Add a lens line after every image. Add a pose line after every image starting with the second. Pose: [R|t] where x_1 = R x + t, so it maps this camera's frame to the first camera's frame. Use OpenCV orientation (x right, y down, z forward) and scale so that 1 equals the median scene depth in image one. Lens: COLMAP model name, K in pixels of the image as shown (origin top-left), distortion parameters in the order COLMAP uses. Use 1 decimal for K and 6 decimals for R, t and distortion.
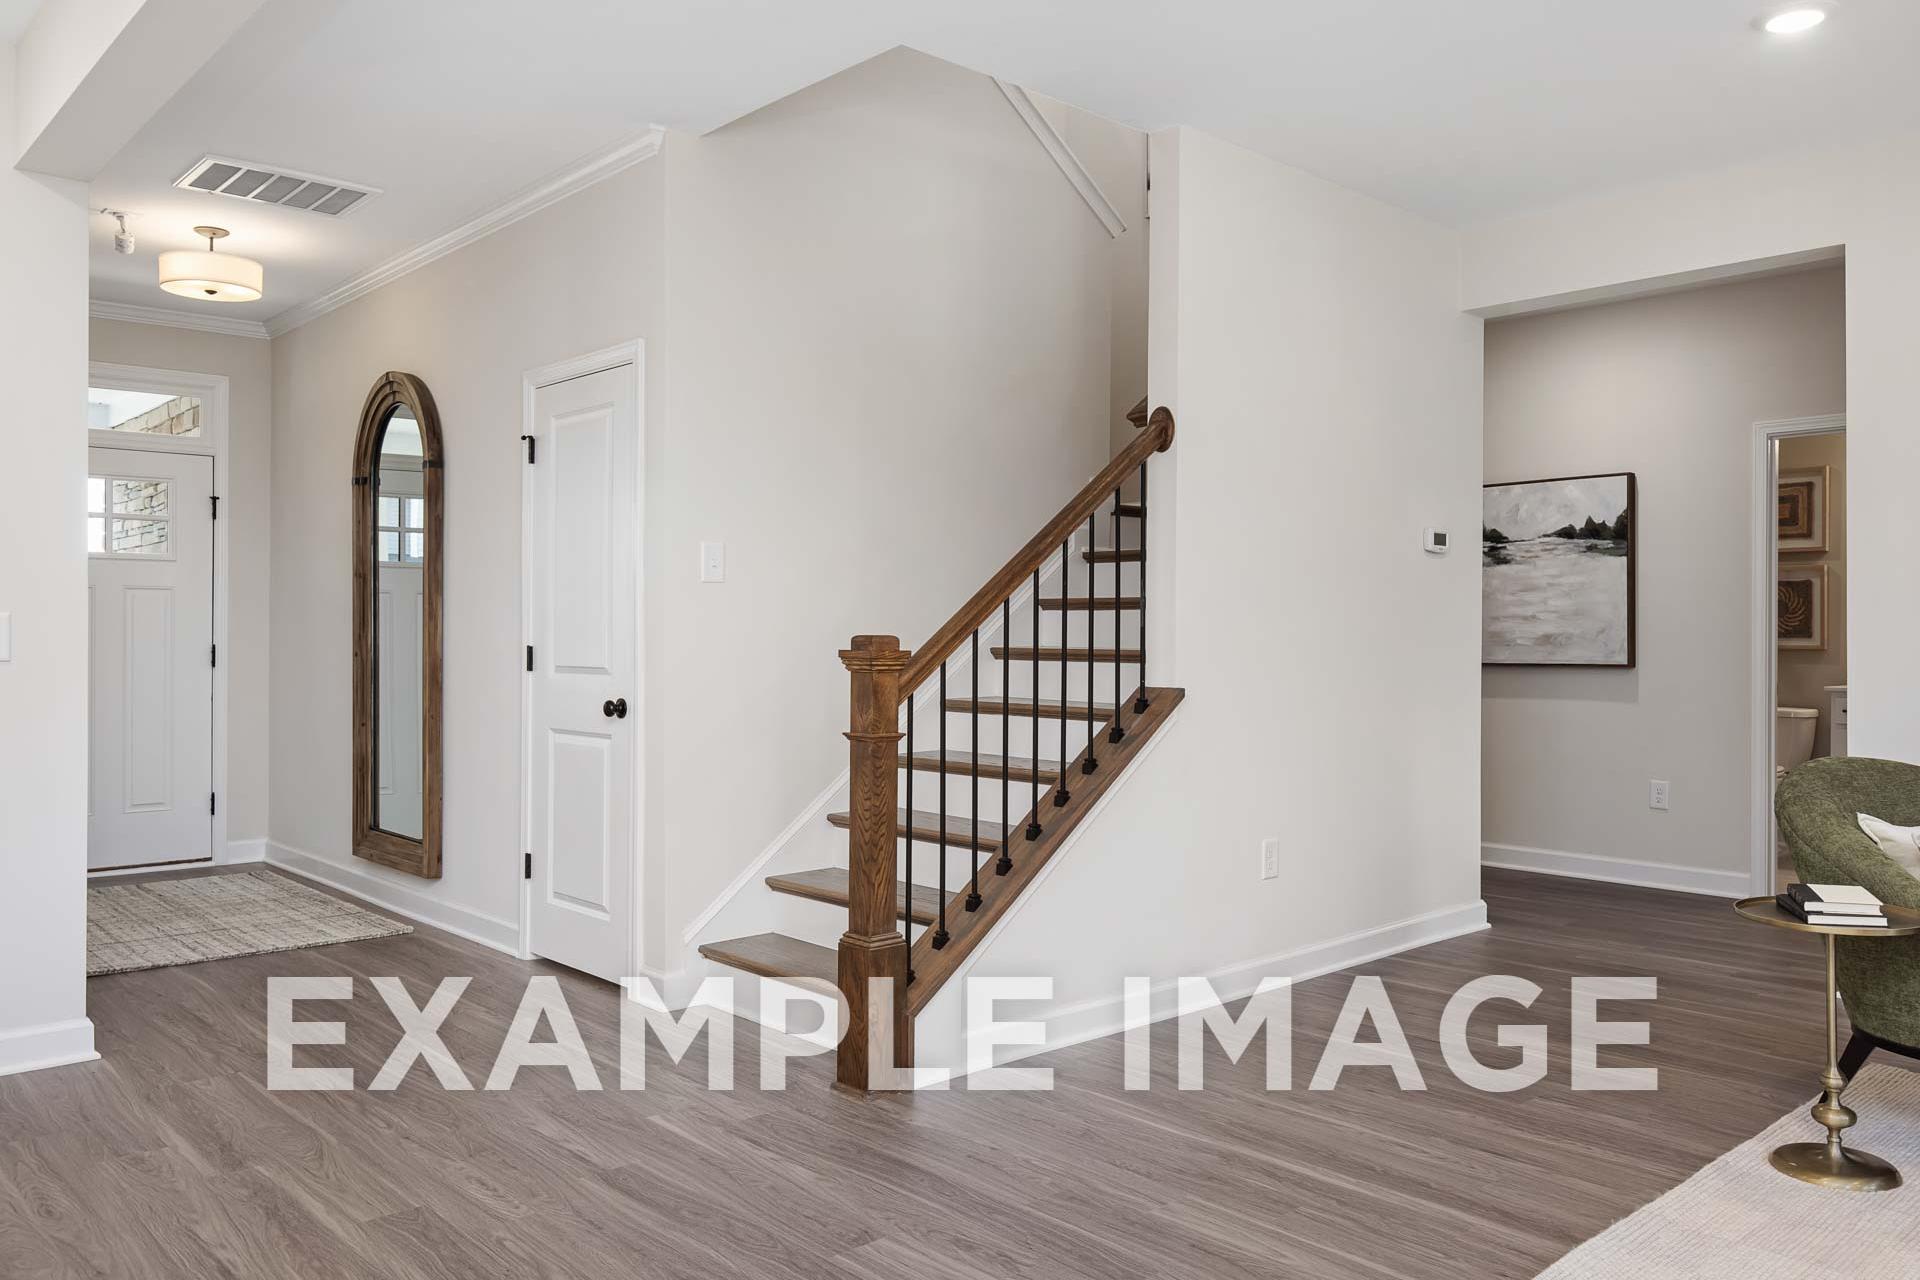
lens RADIAL K [[1402.8, 0, 960.0], [0, 1402.8, 640.0], [0, 0, 1]] dist [0.001811, 0.001202]
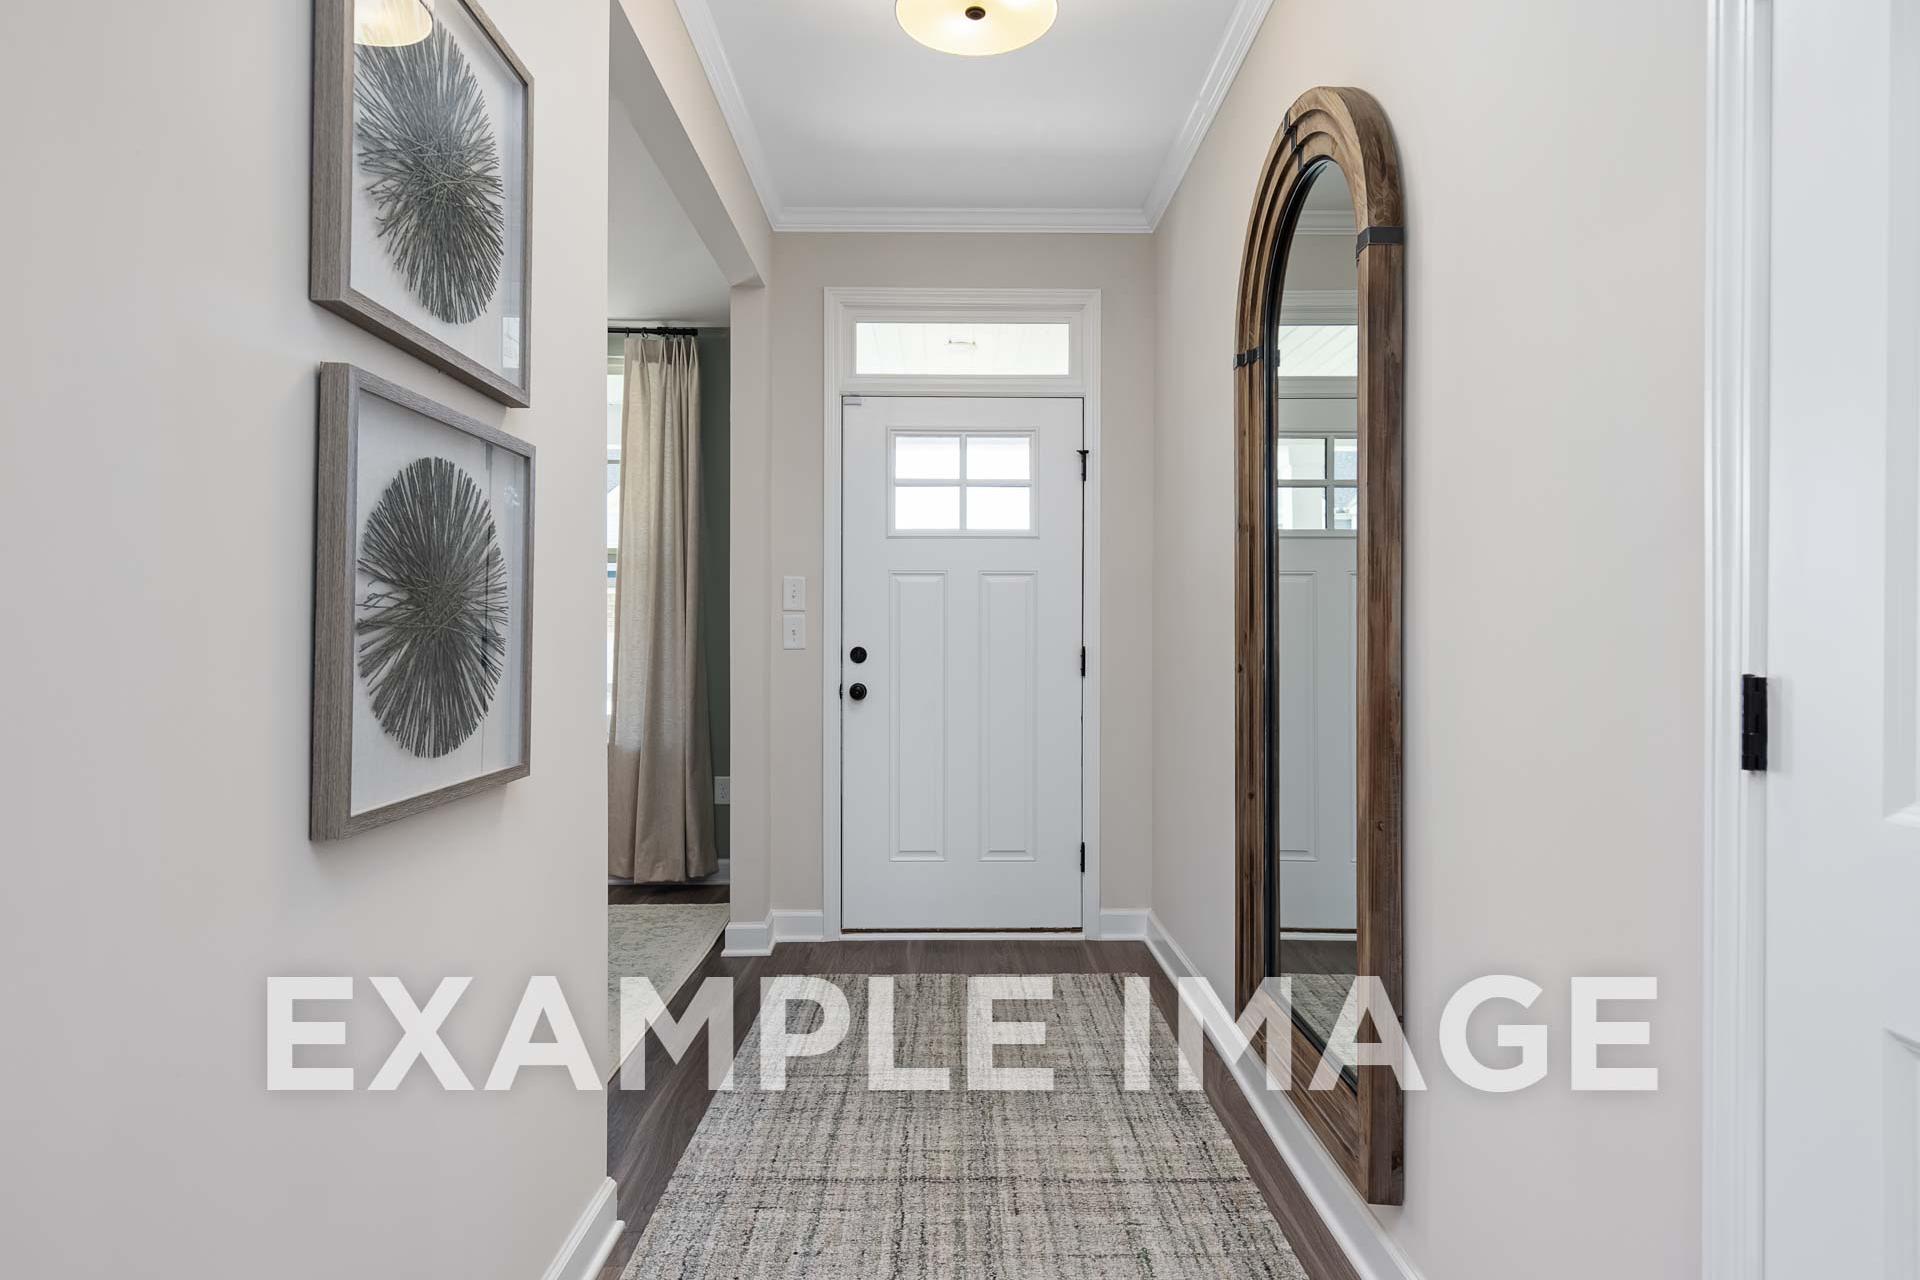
lens RADIAL K [[1069.1, 0, 981.5], [0, 1069.1, 632.1], [0, 0, 1]] dist [0.002910, -0.000094]
pose [[0.762908, -0.002975, -0.646501, -0.201496], [0.001250, 0.999994, -0.003127, -0.002739], [0.646506, 0.001578, 0.762907, 0.525878]]
